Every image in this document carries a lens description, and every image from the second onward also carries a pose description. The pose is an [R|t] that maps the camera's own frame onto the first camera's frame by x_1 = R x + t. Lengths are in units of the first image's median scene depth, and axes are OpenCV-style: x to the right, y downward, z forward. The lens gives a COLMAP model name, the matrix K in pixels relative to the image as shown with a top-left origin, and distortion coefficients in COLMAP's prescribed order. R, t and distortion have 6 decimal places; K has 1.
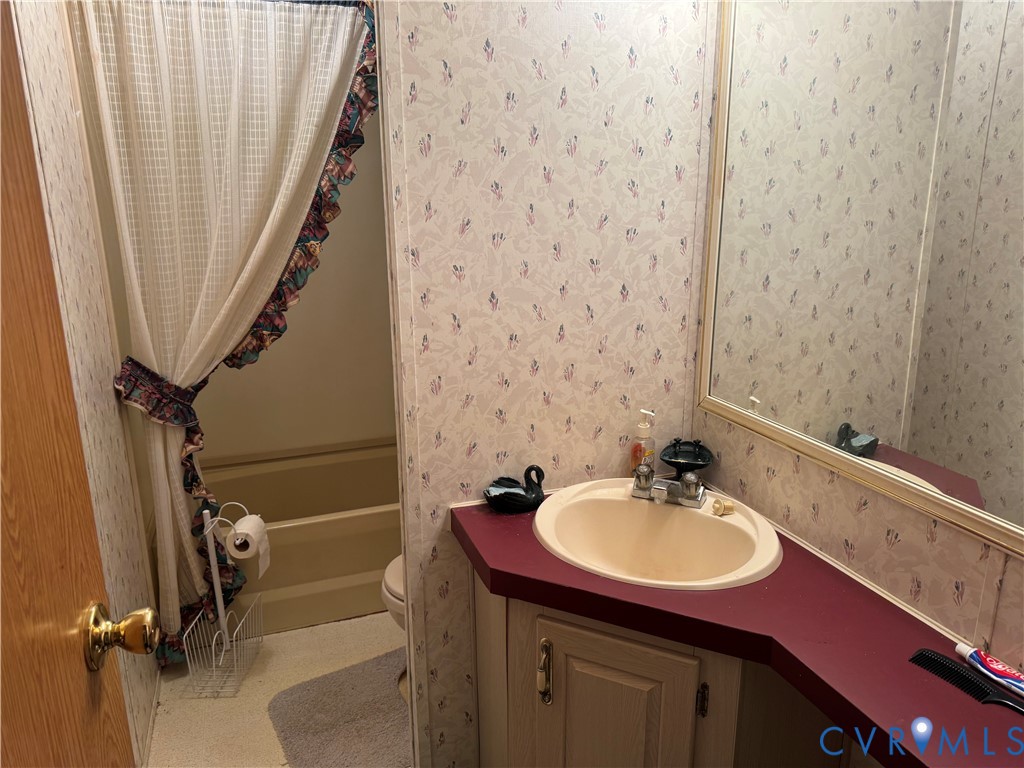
lens RADIAL K [[718.1, 0, 507.6], [0, 718.1, 392.3], [0, 0, 1]] dist [0.032342, -0.034319]
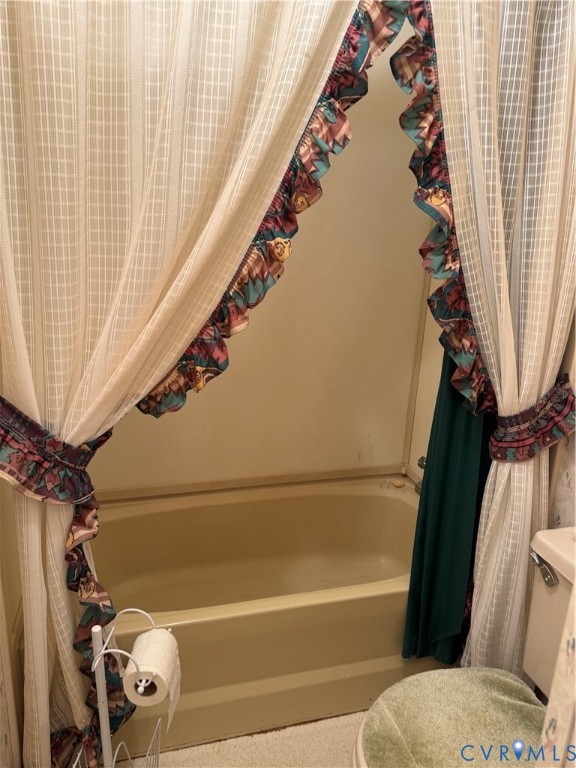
lens RADIAL K [[538.5, 0, 291.0], [0, 538.5, 384.2], [0, 0, 1]] dist [0.032342, -0.034319]
pose [[0.997055, 0.068340, -0.034807, -0.234403], [-0.067935, 0.997609, 0.012680, -0.082080], [0.035590, -0.010278, 0.999314, 0.501689]]
